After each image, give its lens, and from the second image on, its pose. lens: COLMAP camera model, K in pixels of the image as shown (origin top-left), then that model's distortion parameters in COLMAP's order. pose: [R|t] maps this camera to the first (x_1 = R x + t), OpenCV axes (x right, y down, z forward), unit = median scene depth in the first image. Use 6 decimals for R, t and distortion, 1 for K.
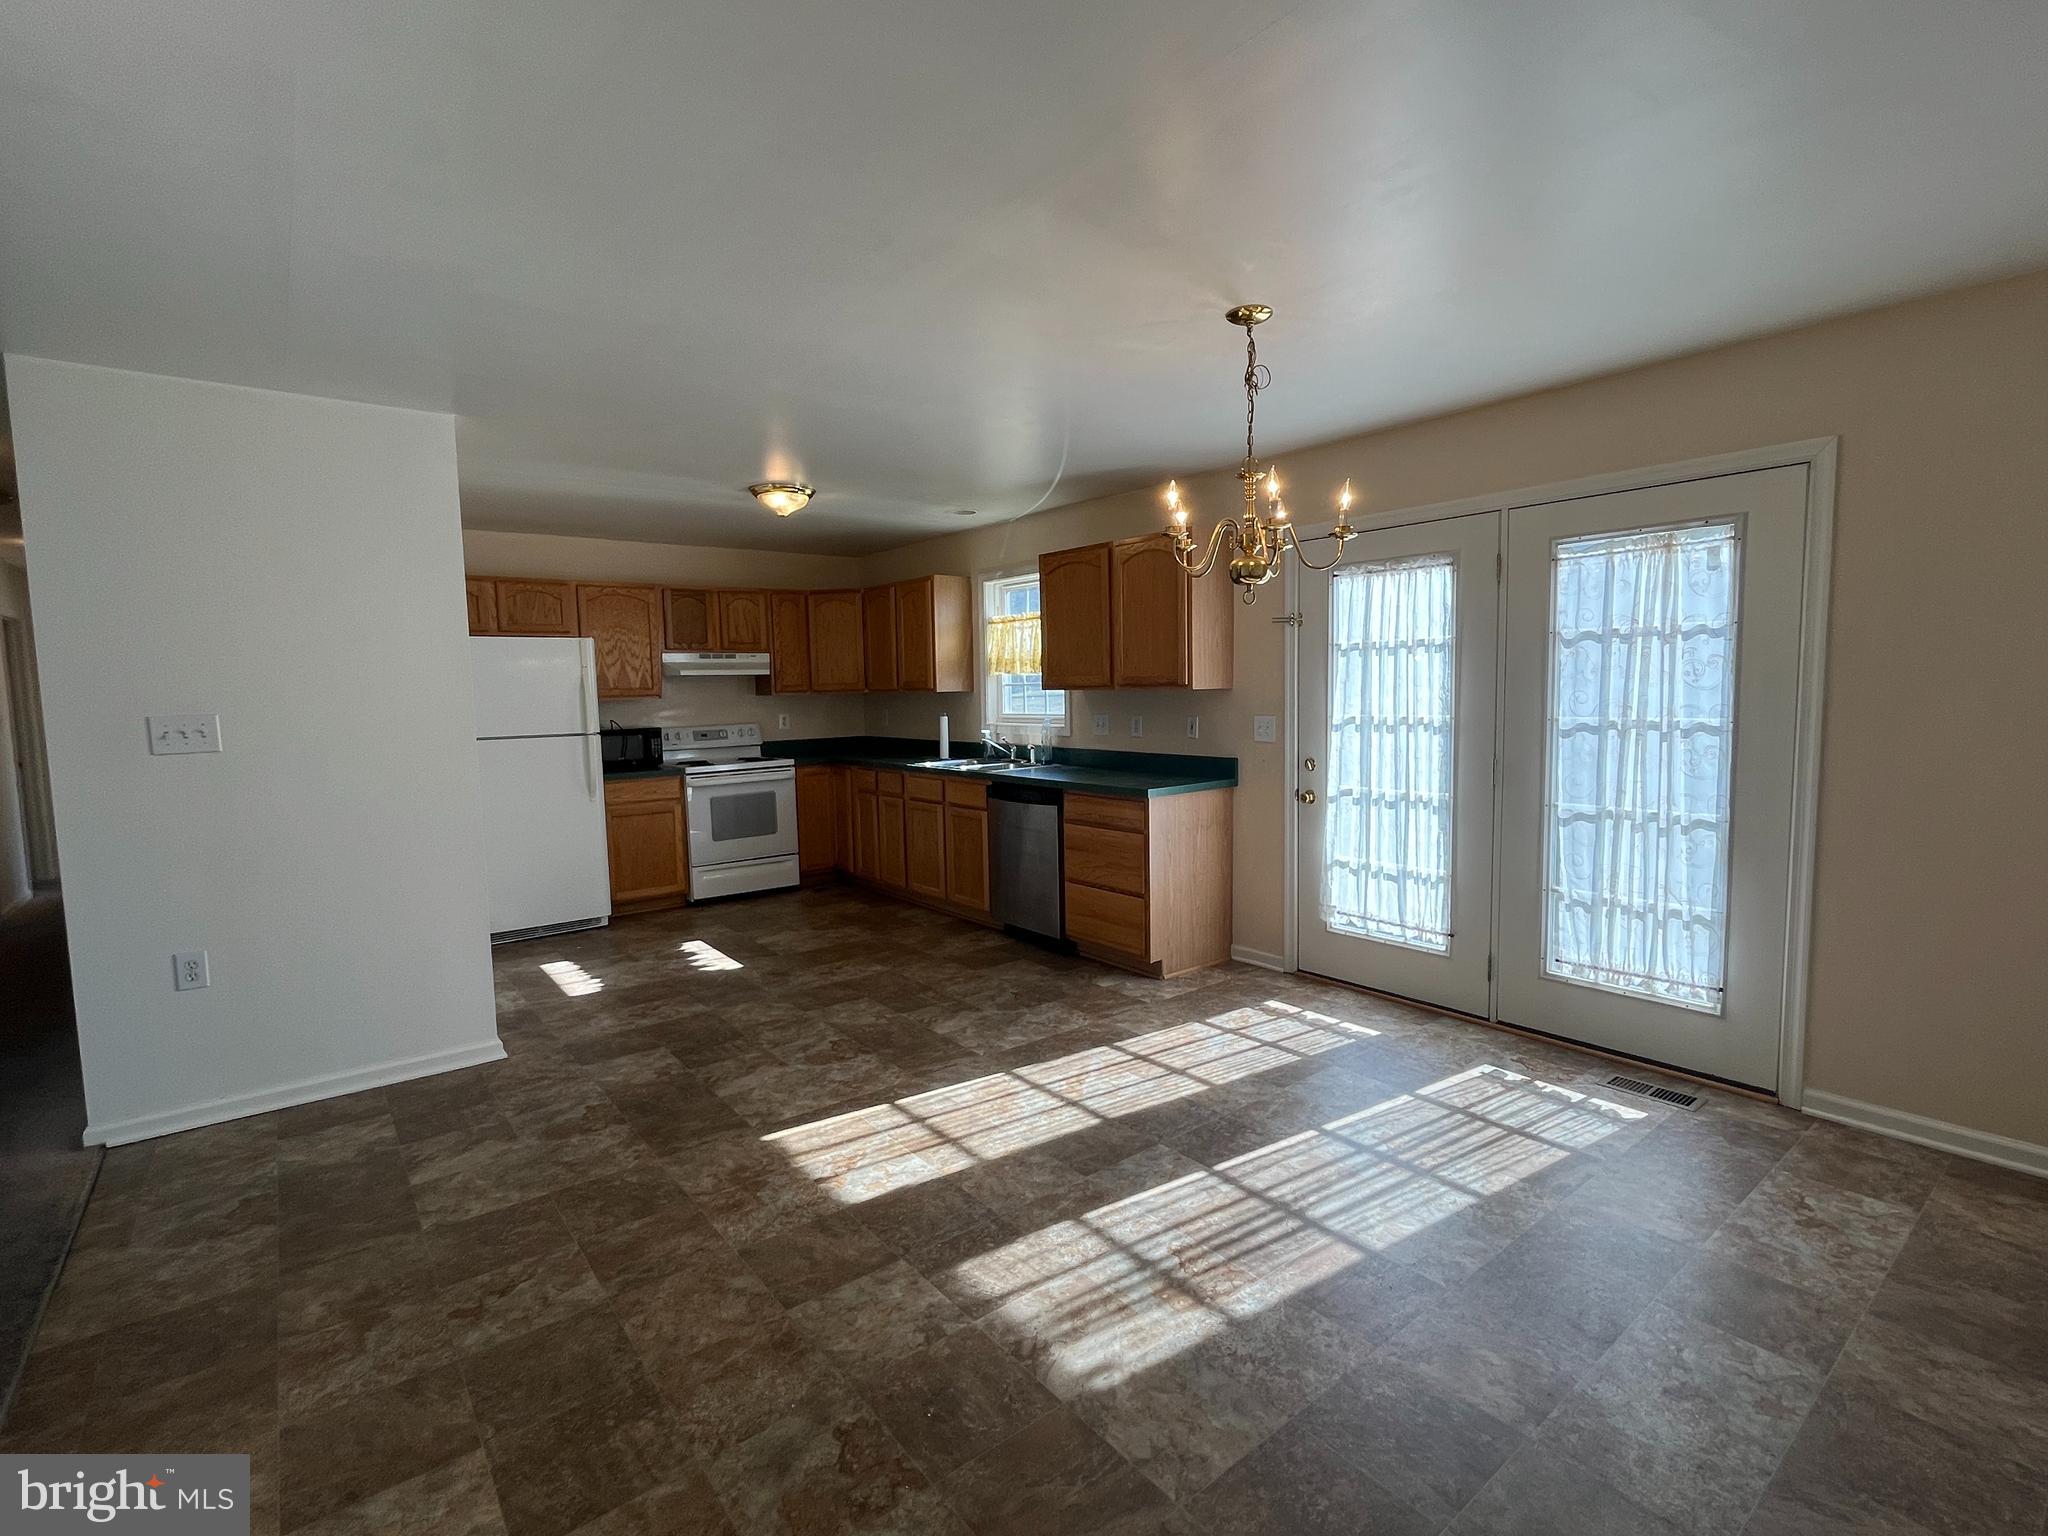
lens RADIAL K [[946.0, 0, 1019.8], [0, 946.0, 768.3], [0, 0, 1]] dist [0.008774, -0.007347]
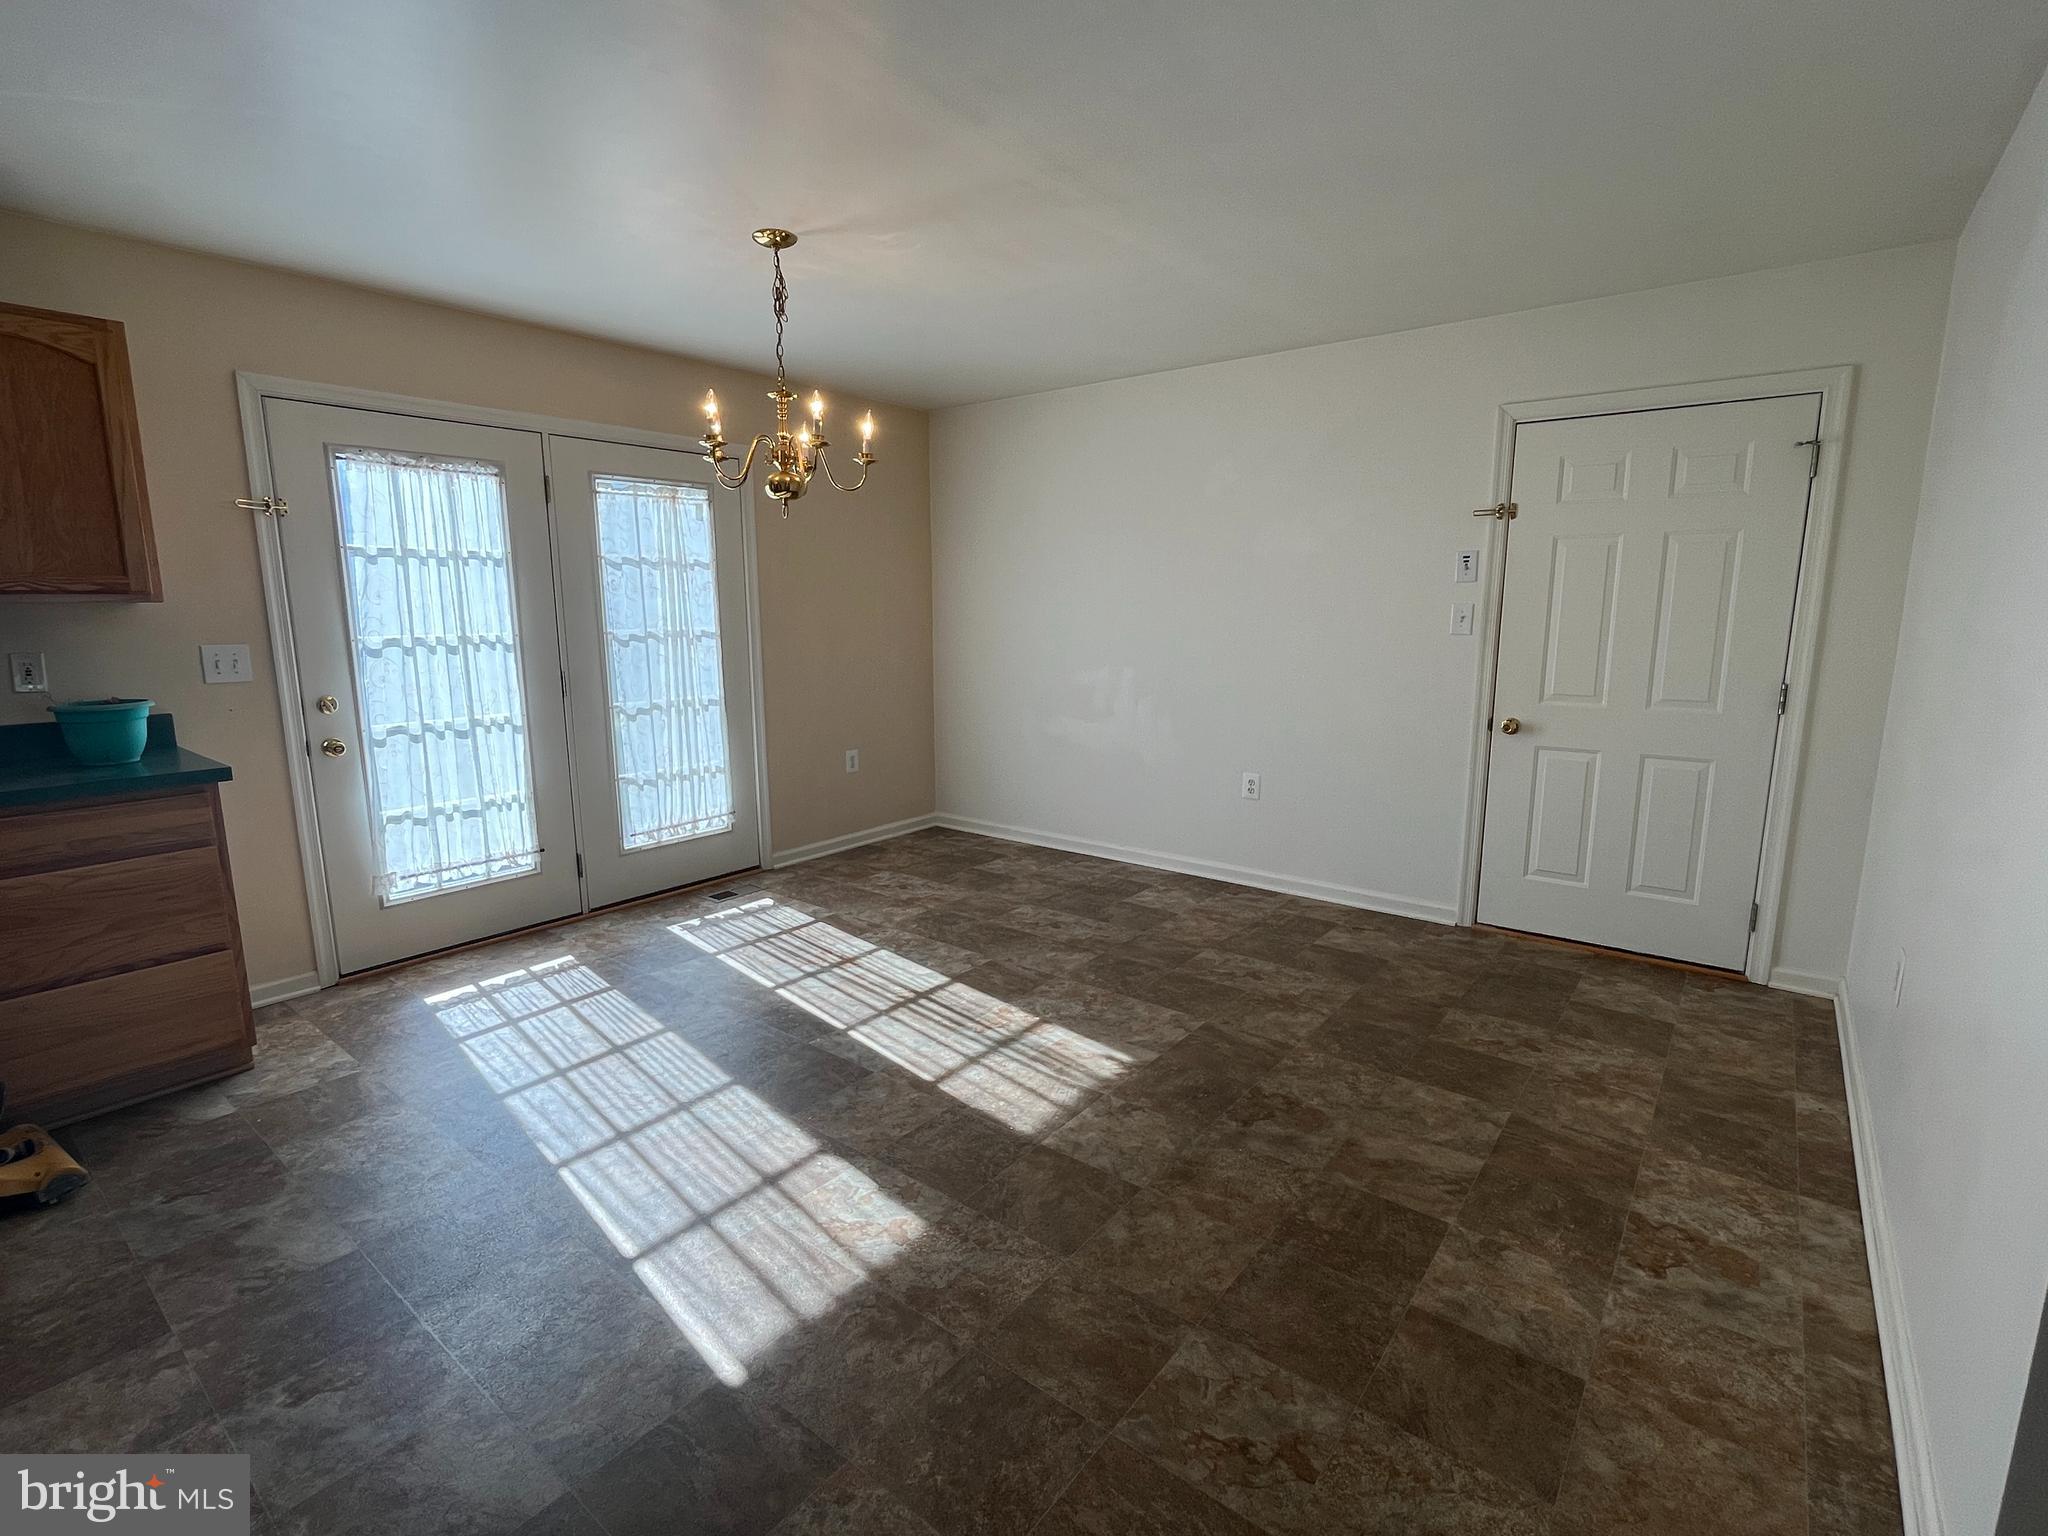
lens RADIAL K [[946.0, 0, 1019.8], [0, 946.0, 768.3], [0, 0, 1]] dist [0.008774, -0.007347]
pose [[-0.235708, -0.148514, 0.960409, -1.477722], [0.089207, 0.980775, 0.173557, -0.095710], [-0.967721, 0.126584, -0.217928, 1.675207]]
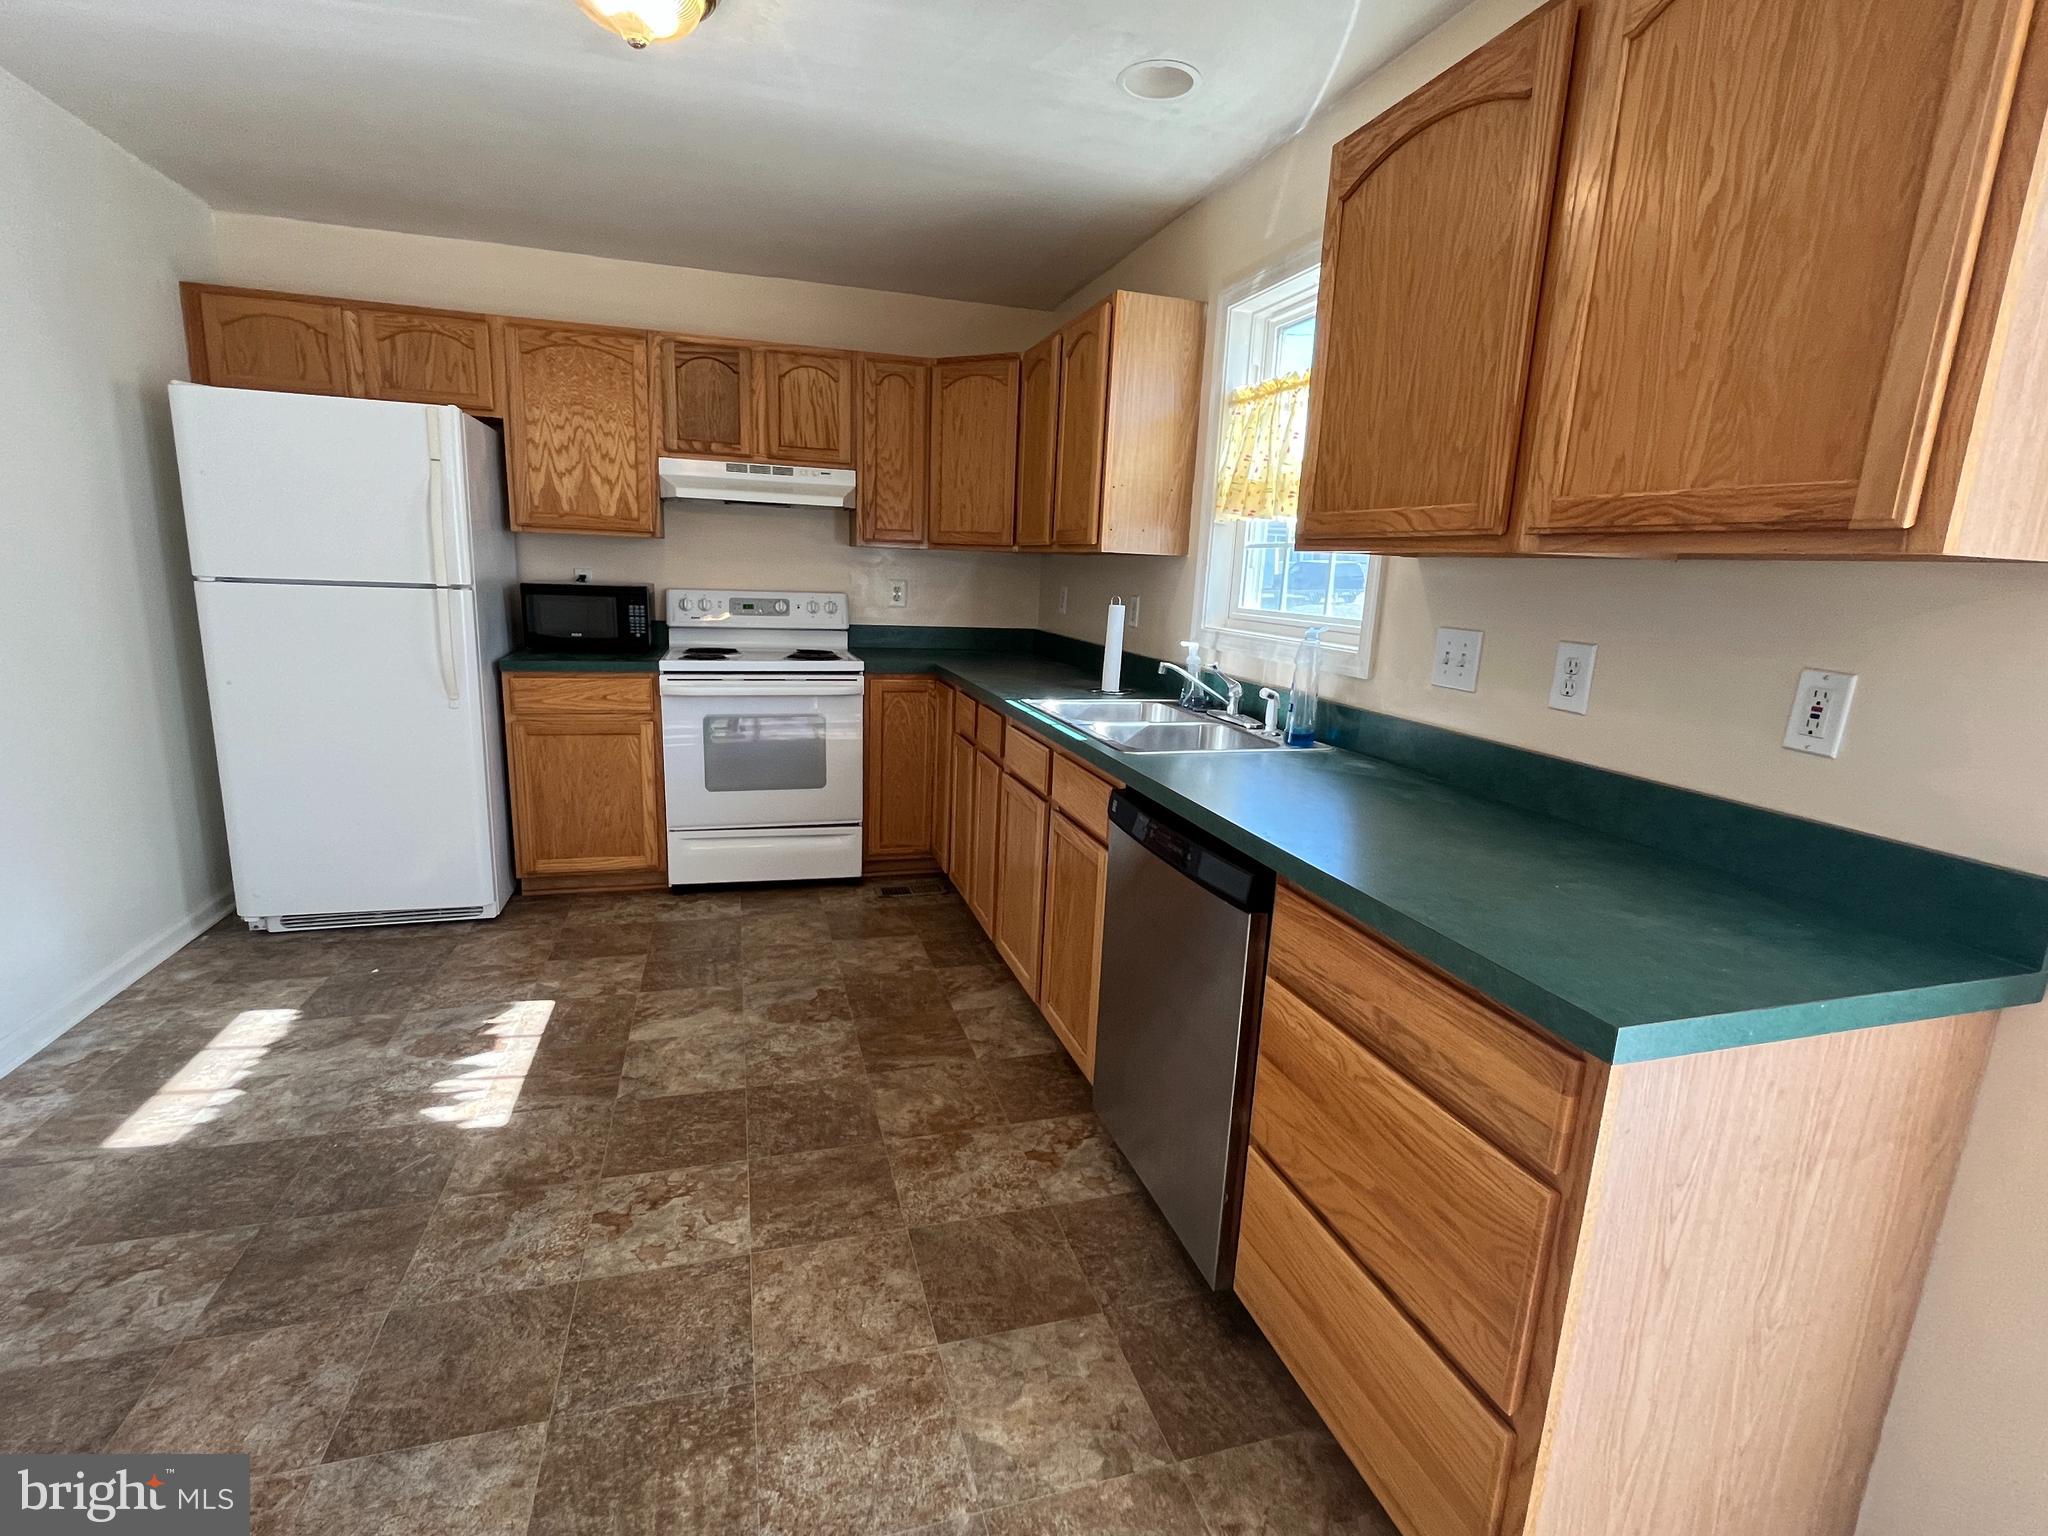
lens RADIAL K [[946.0, 0, 1019.8], [0, 946.0, 768.3], [0, 0, 1]] dist [0.008774, -0.007347]
pose [[0.929012, 0.135980, -0.344160, 0.043747], [-0.093955, 0.986237, 0.136050, -0.027618], [0.357923, -0.094056, 0.929002, 0.431401]]
